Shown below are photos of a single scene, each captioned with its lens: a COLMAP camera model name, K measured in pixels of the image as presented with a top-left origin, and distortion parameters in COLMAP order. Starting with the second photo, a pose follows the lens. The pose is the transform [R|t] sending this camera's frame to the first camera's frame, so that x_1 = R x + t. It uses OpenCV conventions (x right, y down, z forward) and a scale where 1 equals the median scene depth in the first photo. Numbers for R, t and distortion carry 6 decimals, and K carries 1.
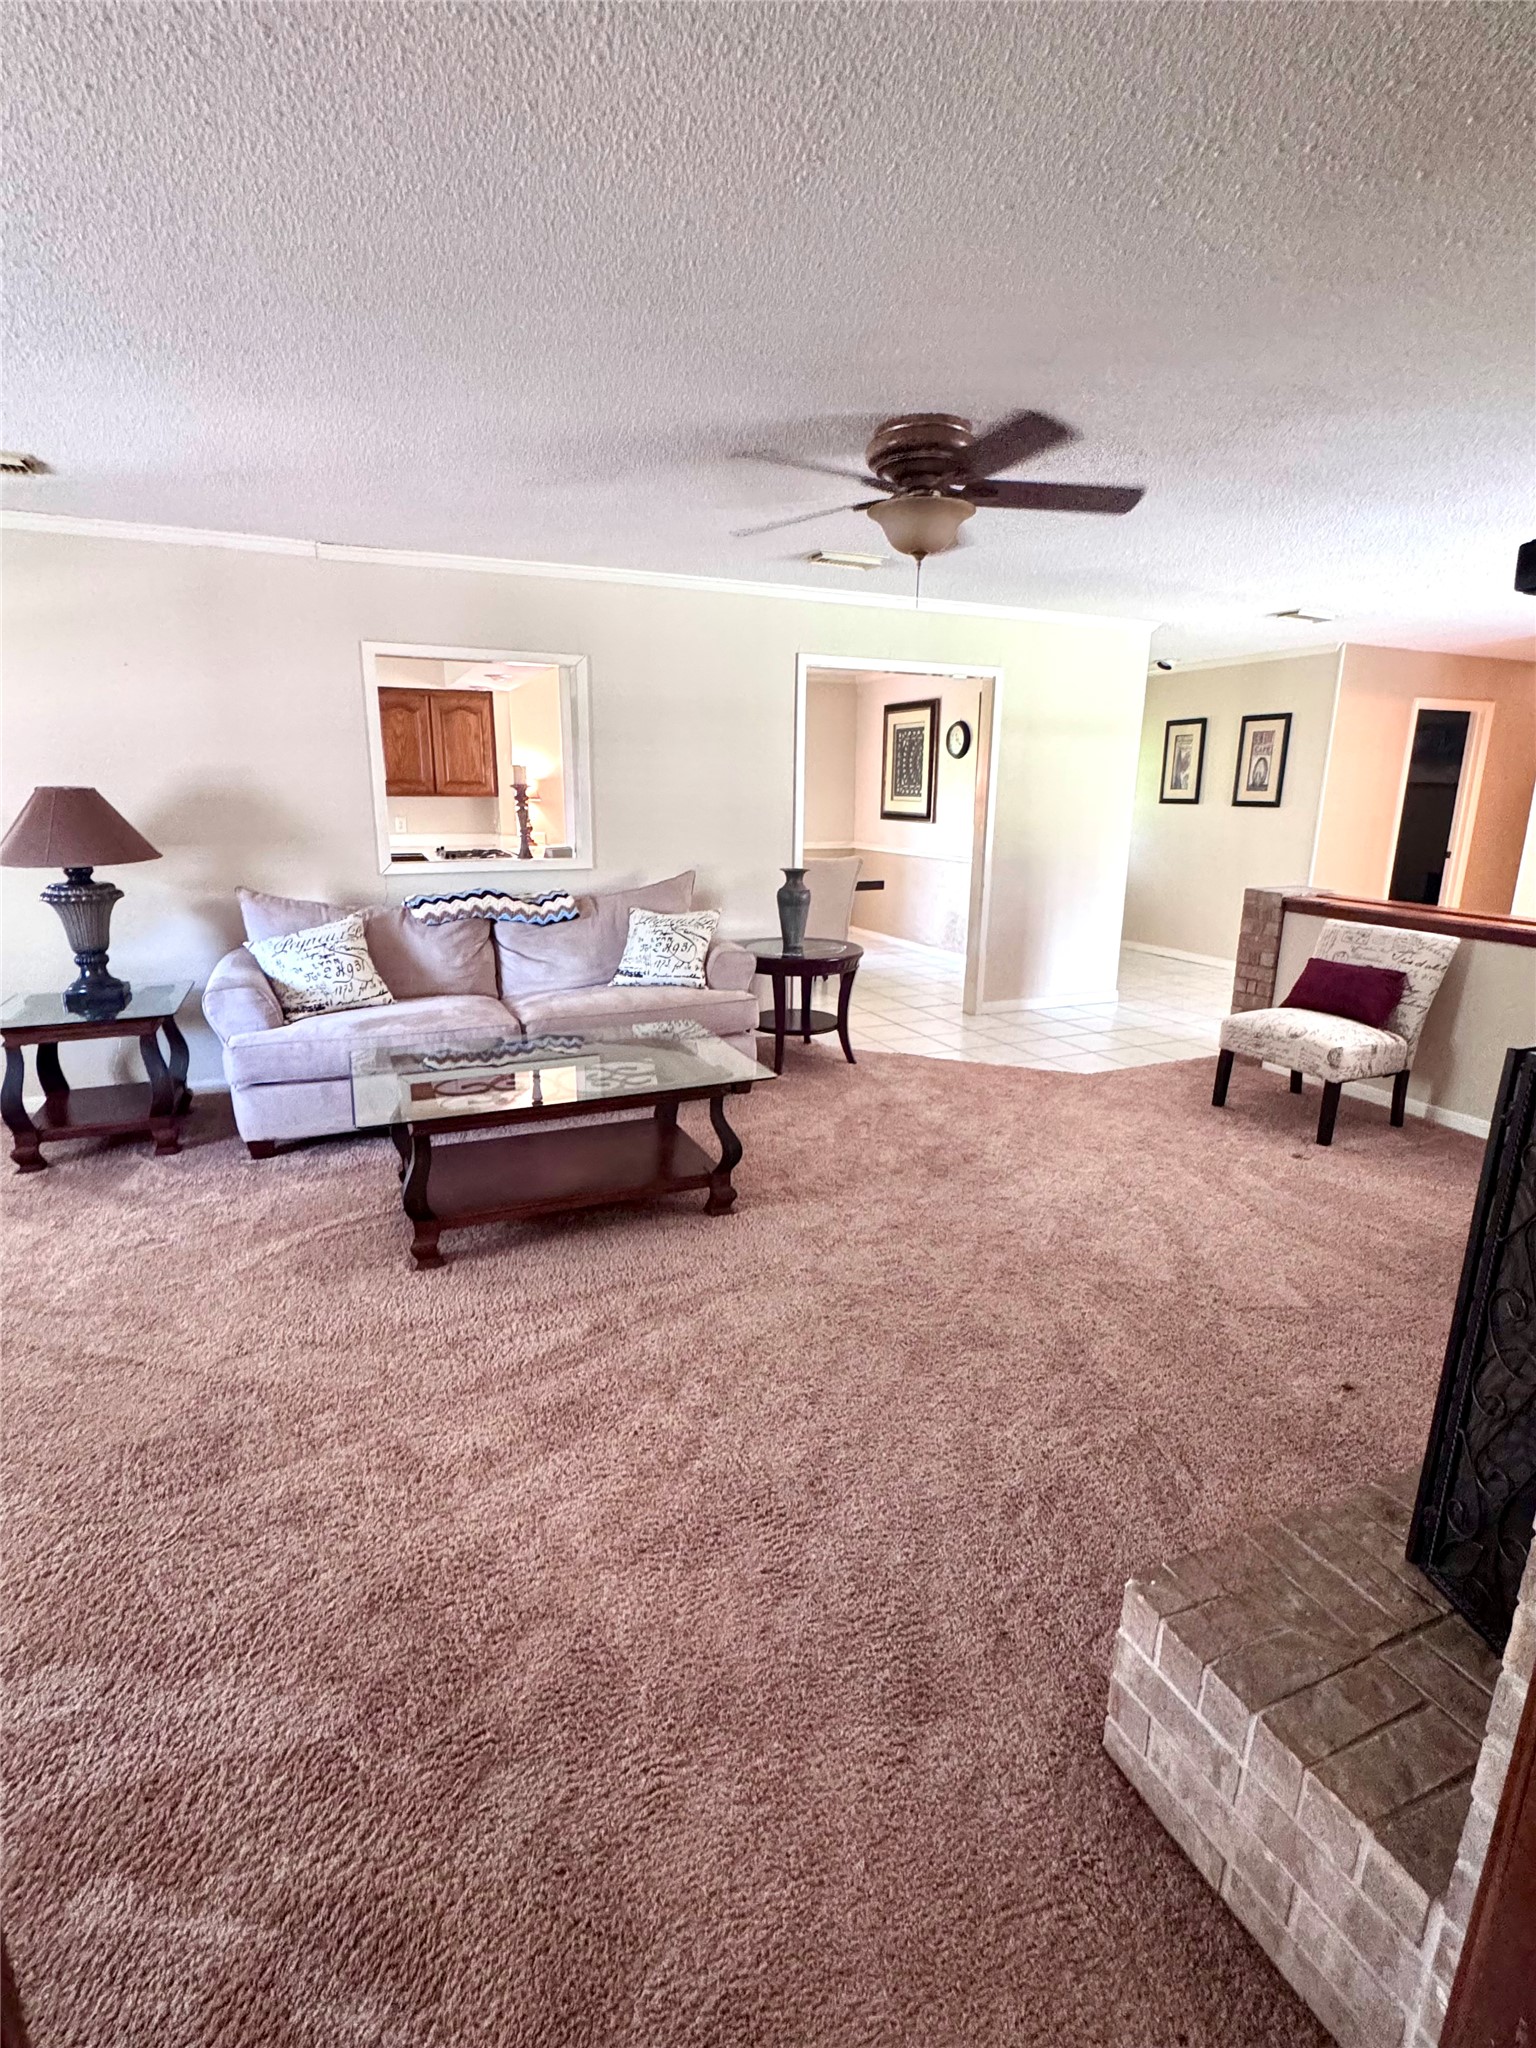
lens RADIAL K [[959.0, 0, 768.0], [0, 959.0, 1024.0], [0, 0, 1]] dist [0.000467, 0.000650]
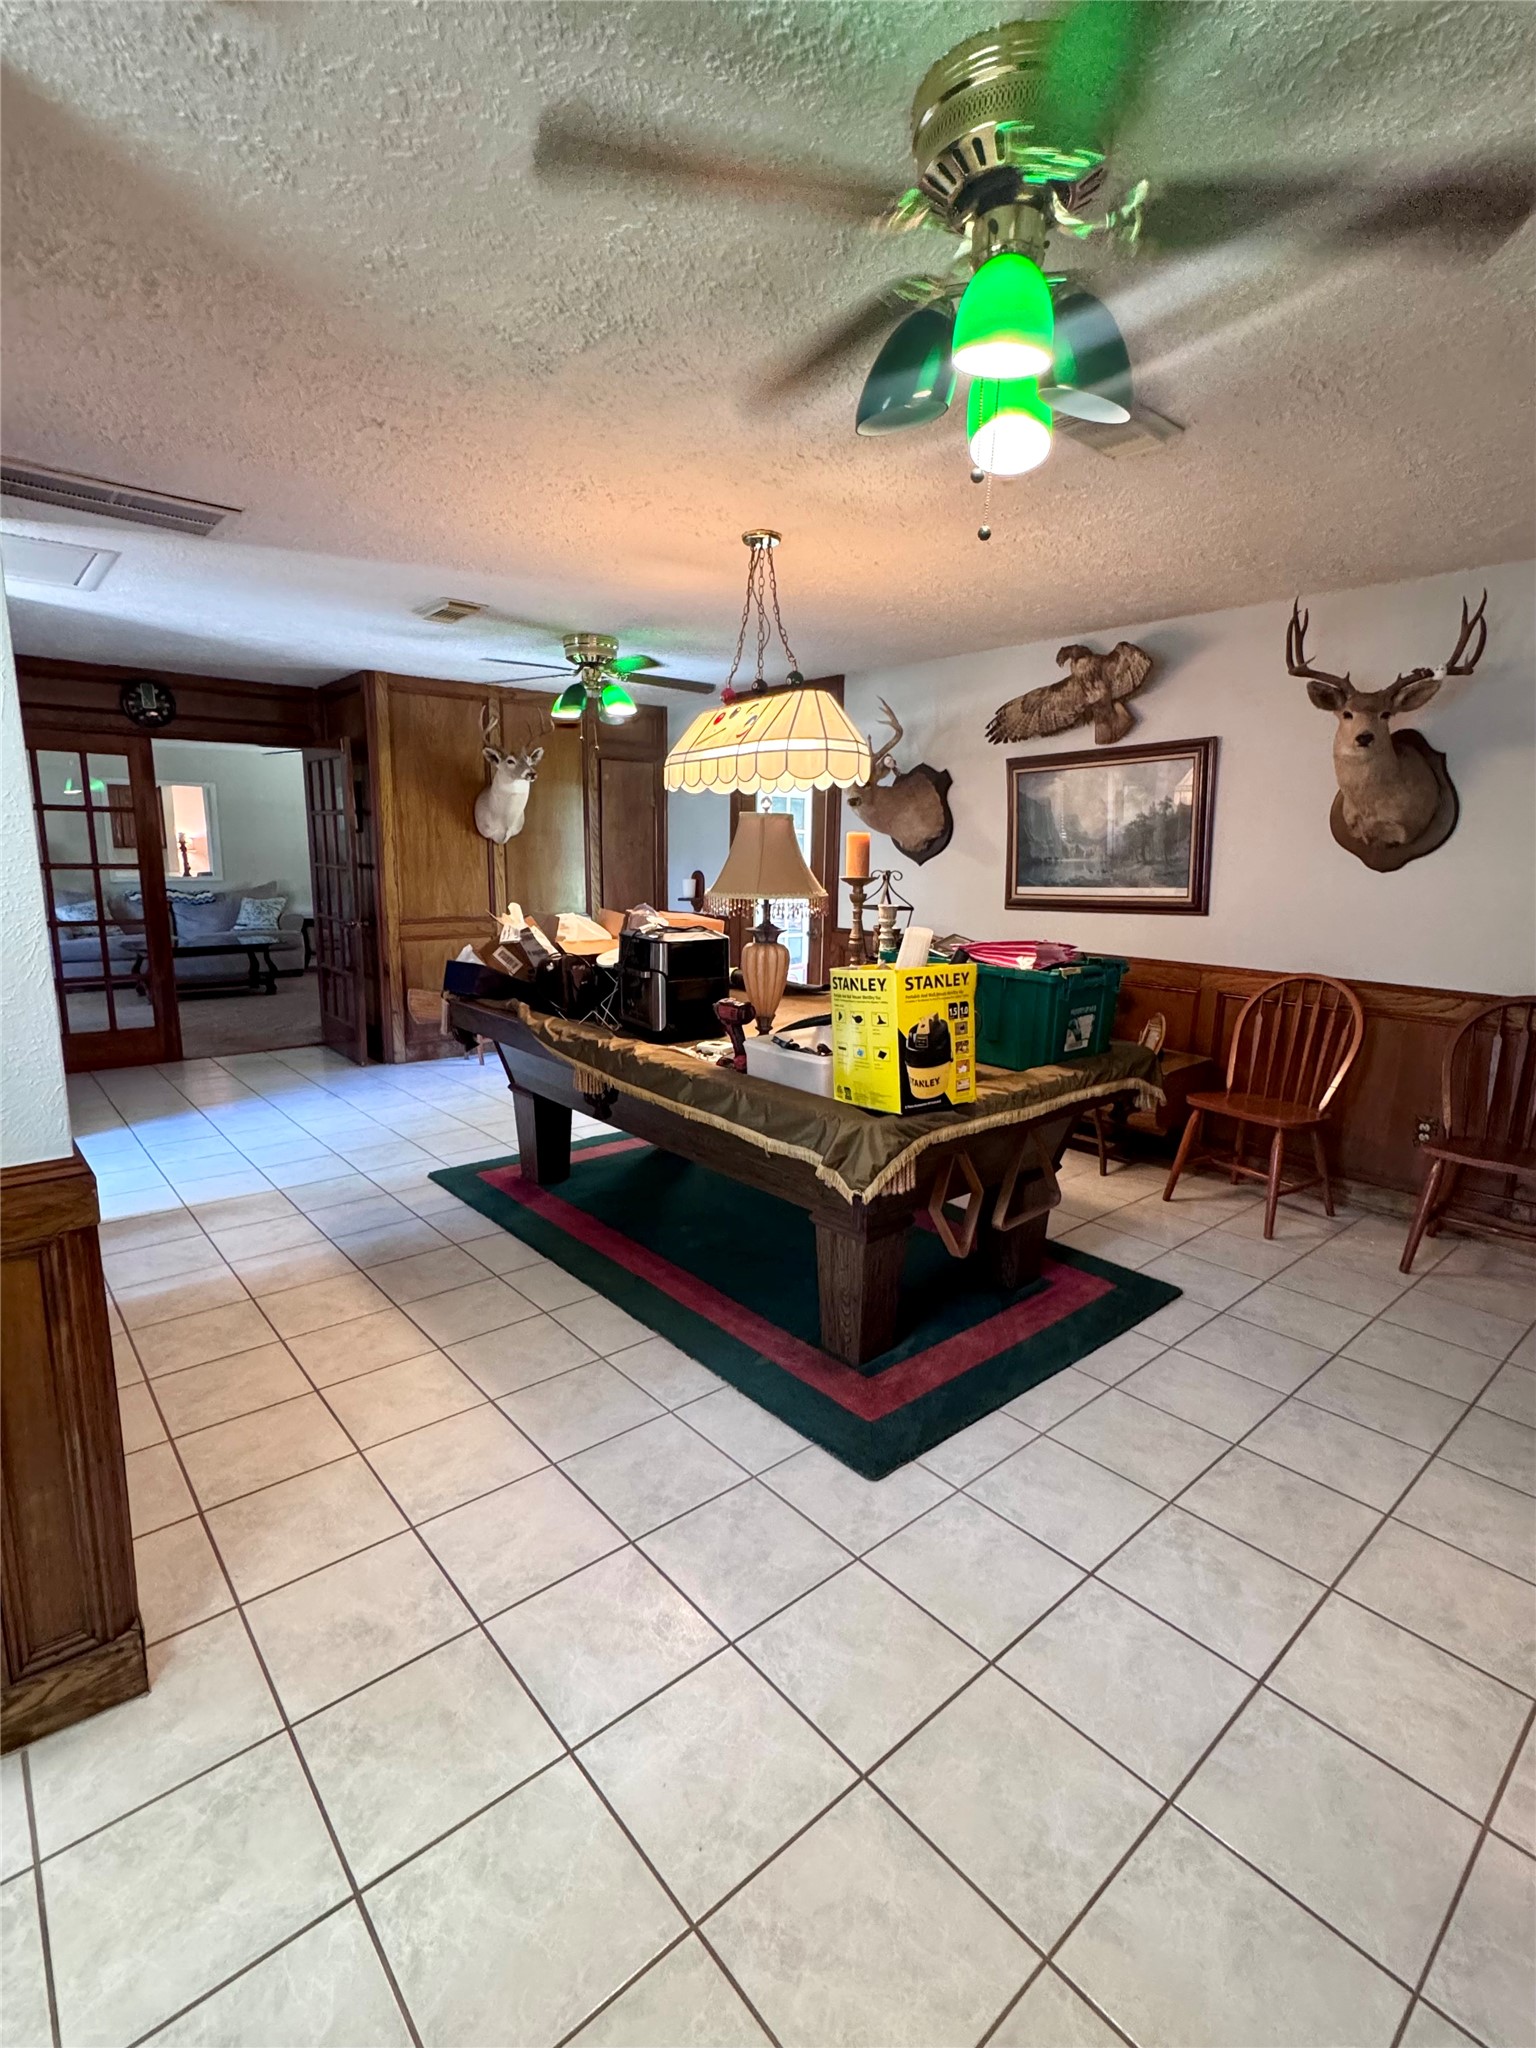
lens RADIAL K [[959.5, 0, 768.0], [0, 959.5, 1024.0], [0, 0, 1]] dist [-0.000908, -0.000182]
pose [[0.957852, -0.070180, 0.278558, 0.382701], [0.086438, 0.995171, -0.046504, 0.377413], [-0.273949, 0.068622, 0.959293, -1.425117]]
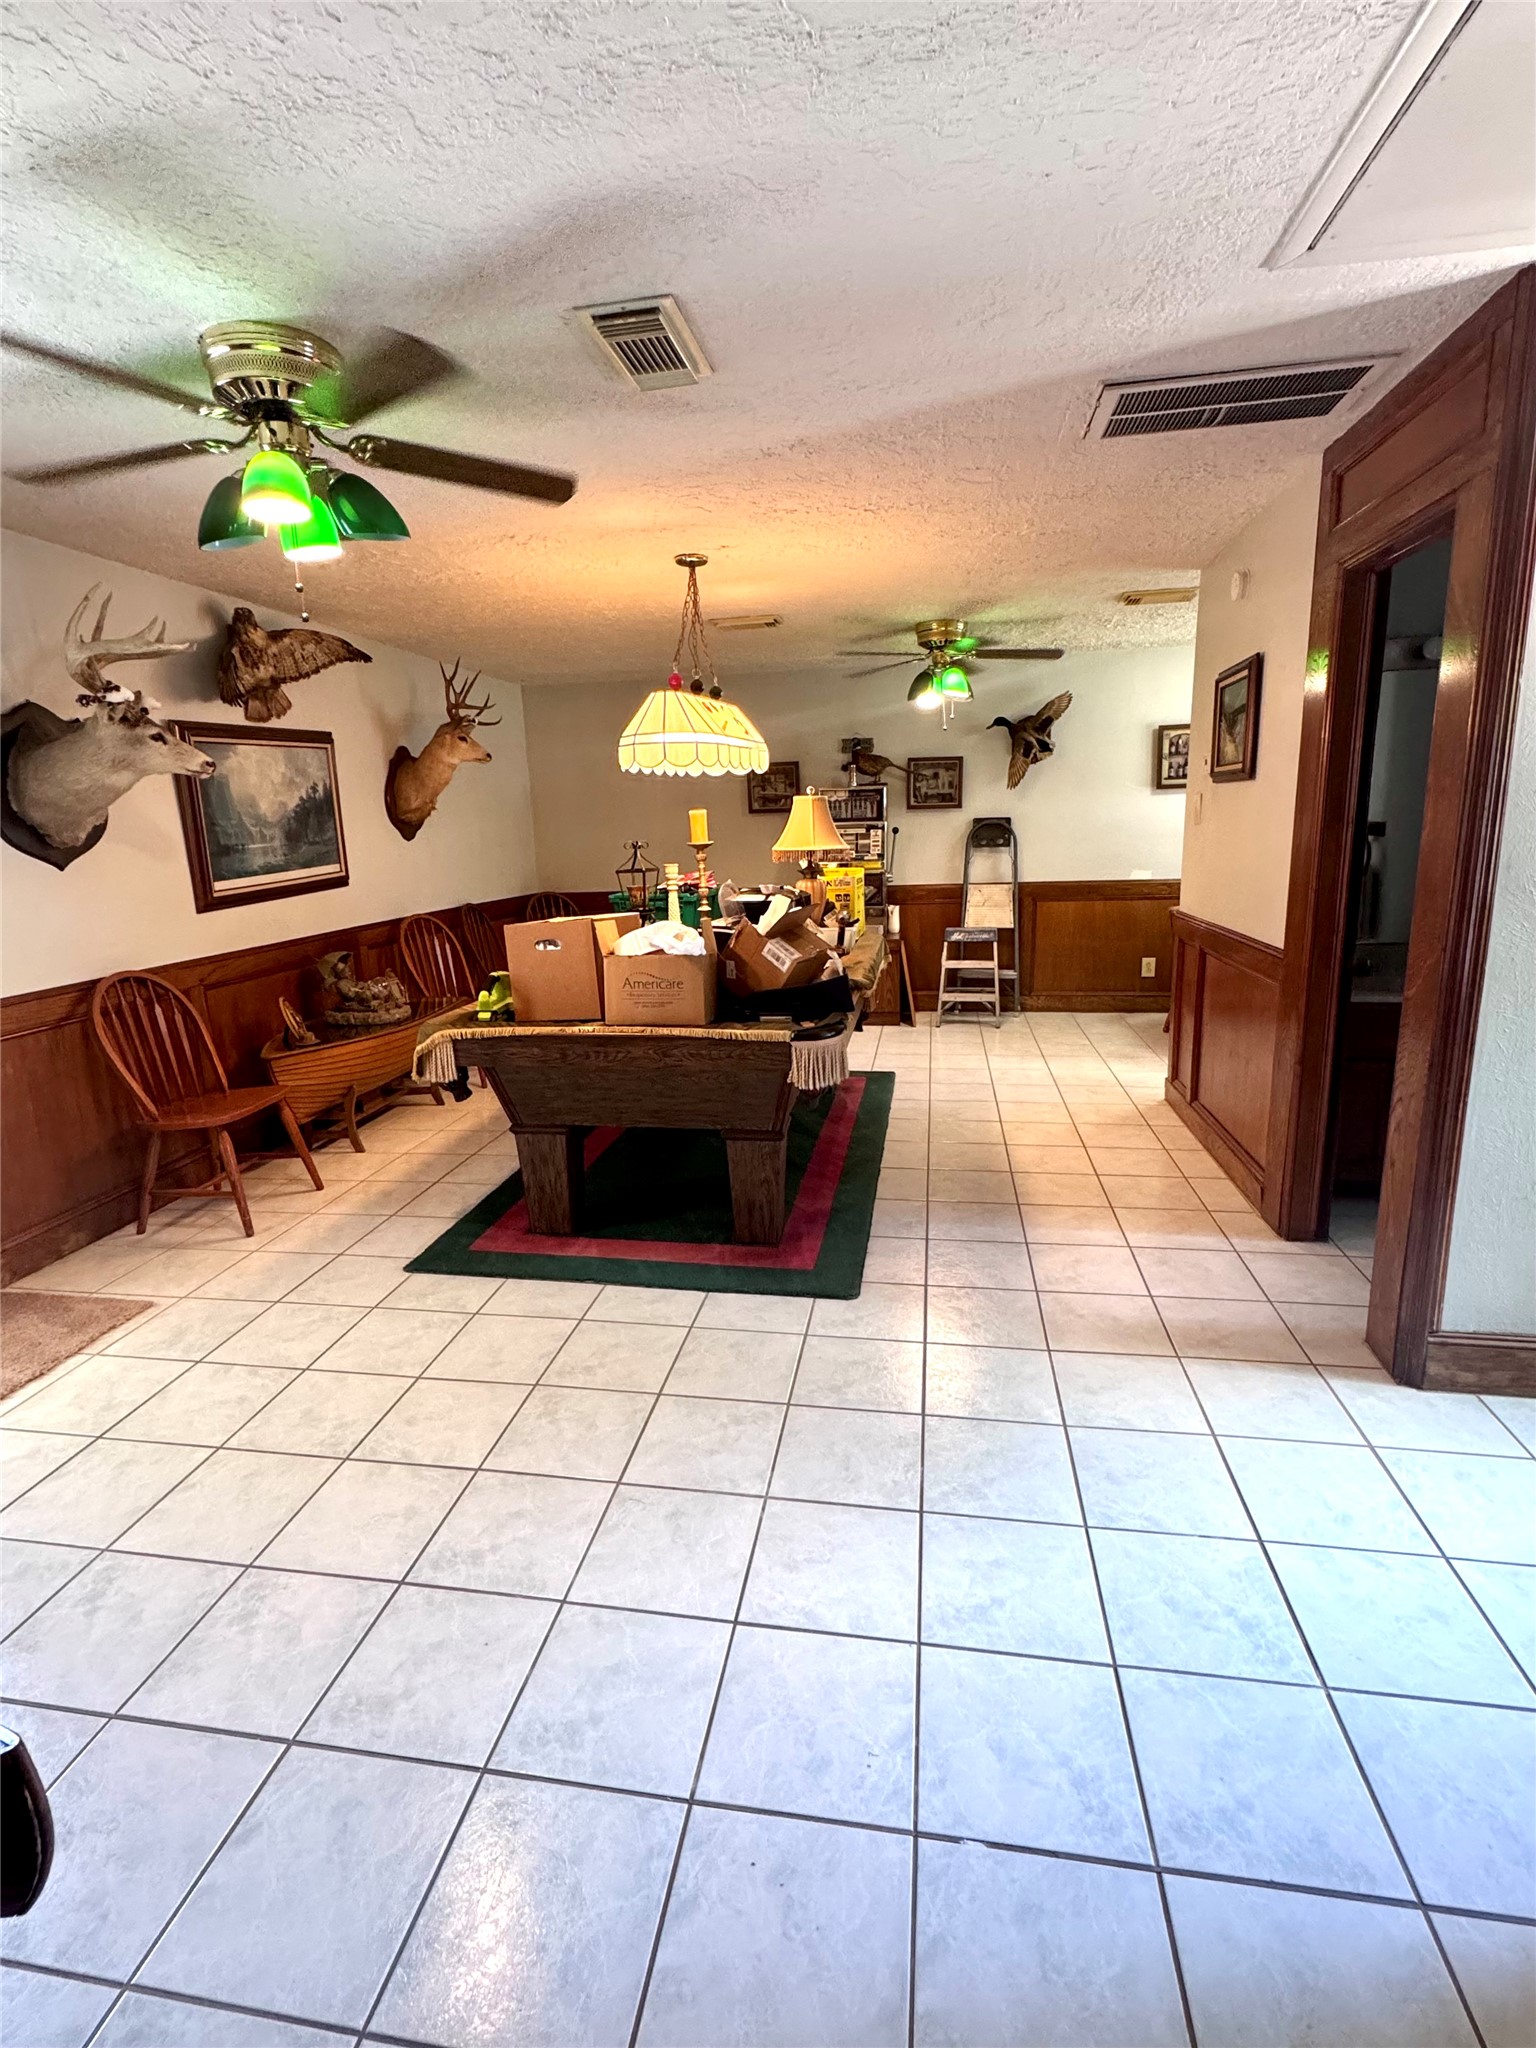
lens RADIAL K [[959.0, 0, 768.0], [0, 959.0, 1024.0], [0, 0, 1]] dist [0.000467, 0.000650]
pose [[-0.827827, -0.129005, 0.545949, -1.652518], [0.138283, 0.896243, 0.421458, -1.820036], [-0.543674, 0.424389, -0.724094, 6.818604]]
